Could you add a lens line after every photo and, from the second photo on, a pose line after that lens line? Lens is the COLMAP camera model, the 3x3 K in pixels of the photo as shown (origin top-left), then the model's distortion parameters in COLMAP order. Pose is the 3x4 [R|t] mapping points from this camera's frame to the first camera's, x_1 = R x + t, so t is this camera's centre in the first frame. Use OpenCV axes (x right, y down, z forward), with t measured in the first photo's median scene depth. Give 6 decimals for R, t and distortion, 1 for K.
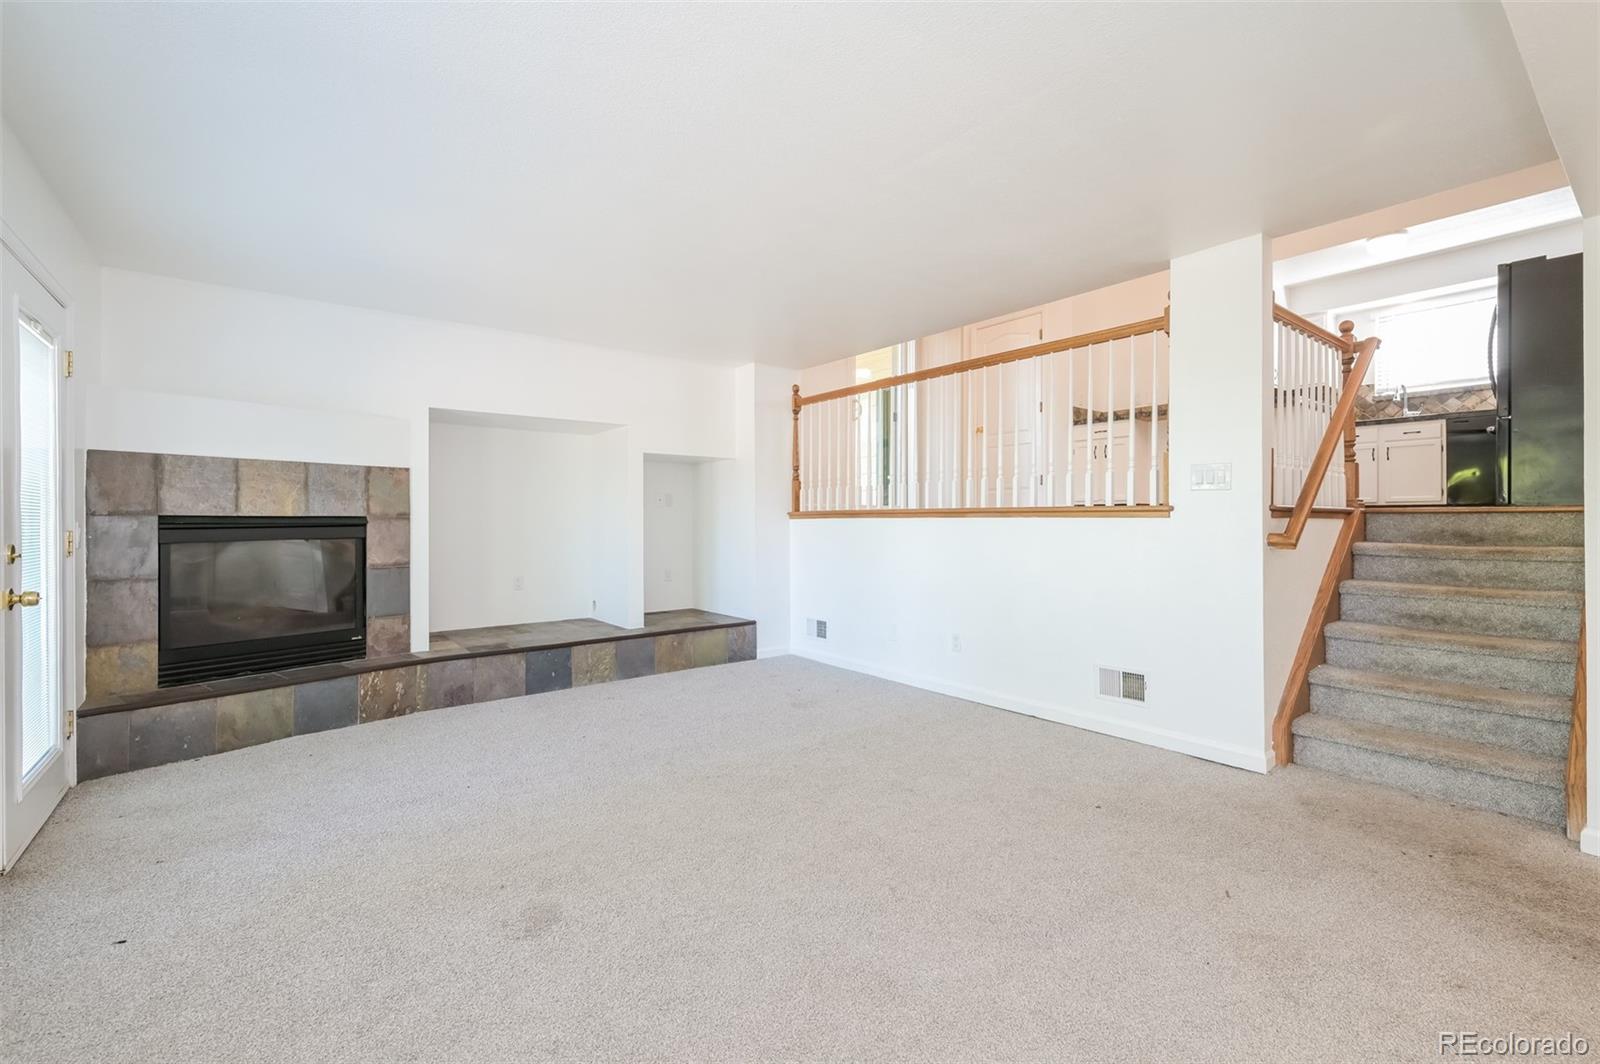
lens RADIAL K [[668.8, 0, 804.1], [0, 668.8, 525.9], [0, 0, 1]] dist [0.003301, -0.000390]
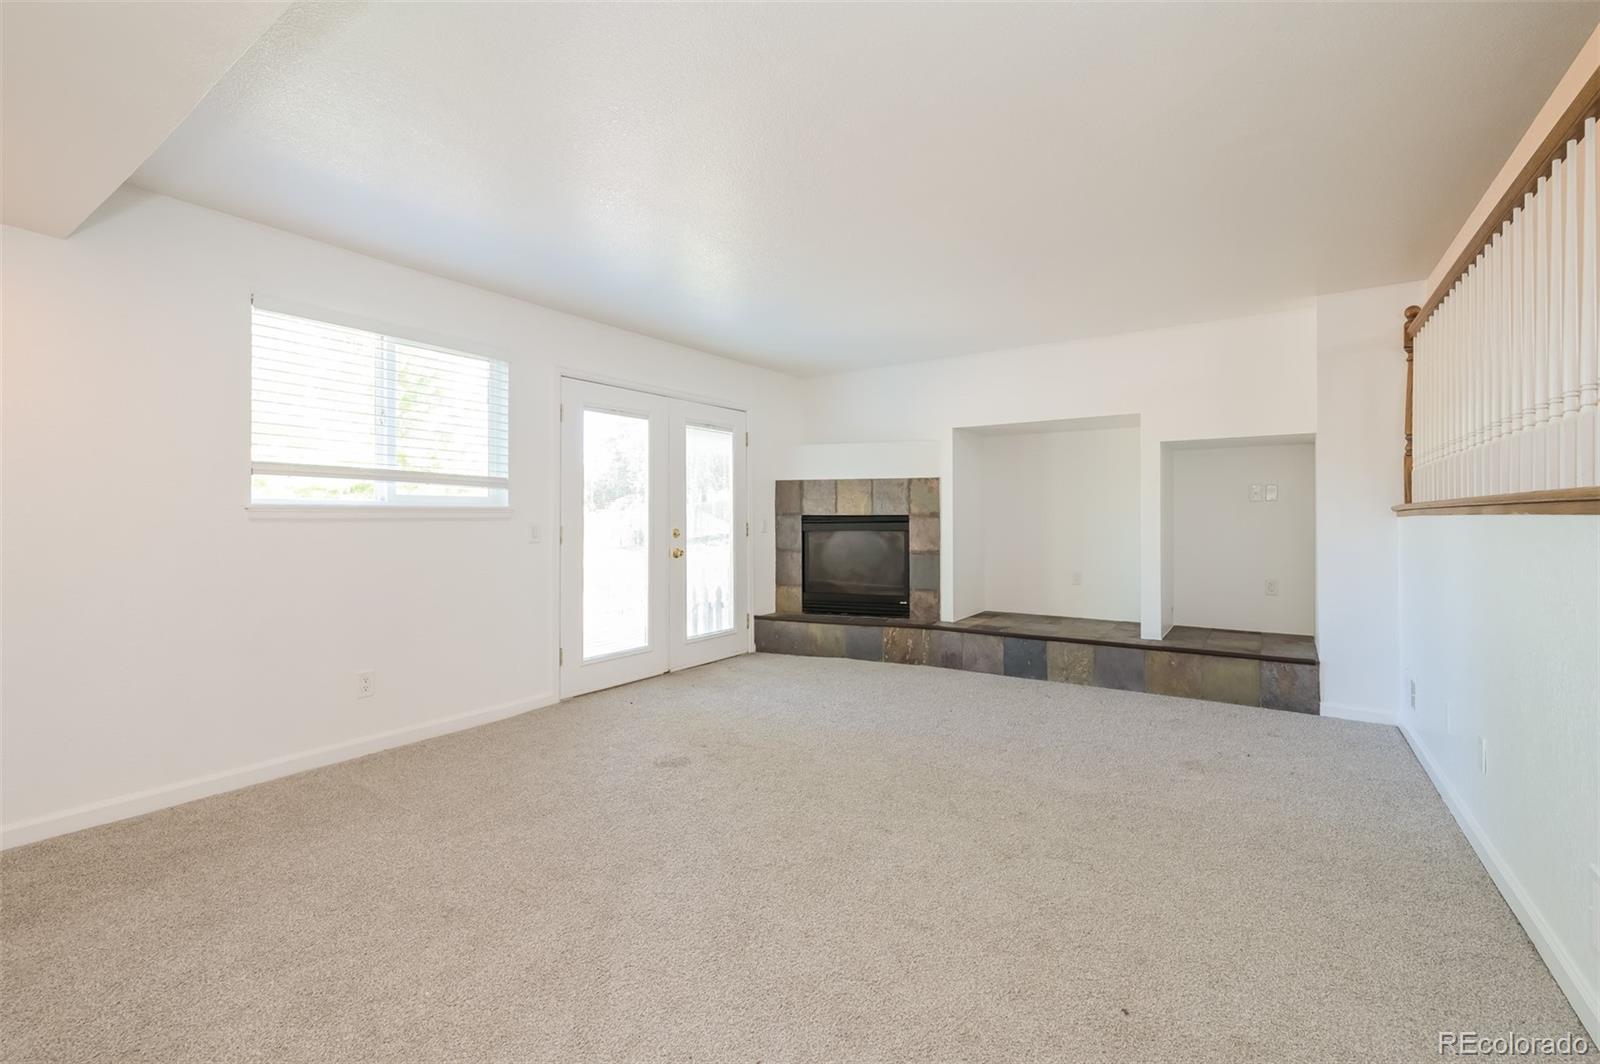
lens RADIAL K [[668.8, 0, 803.9], [0, 668.8, 515.4], [0, 0, 1]] dist [0.003301, -0.000390]
pose [[0.328568, -0.001565, -0.944479, 0.570215], [-0.007916, 0.999959, -0.004410, -0.005751], [0.944447, 0.008926, 0.328542, 0.346656]]
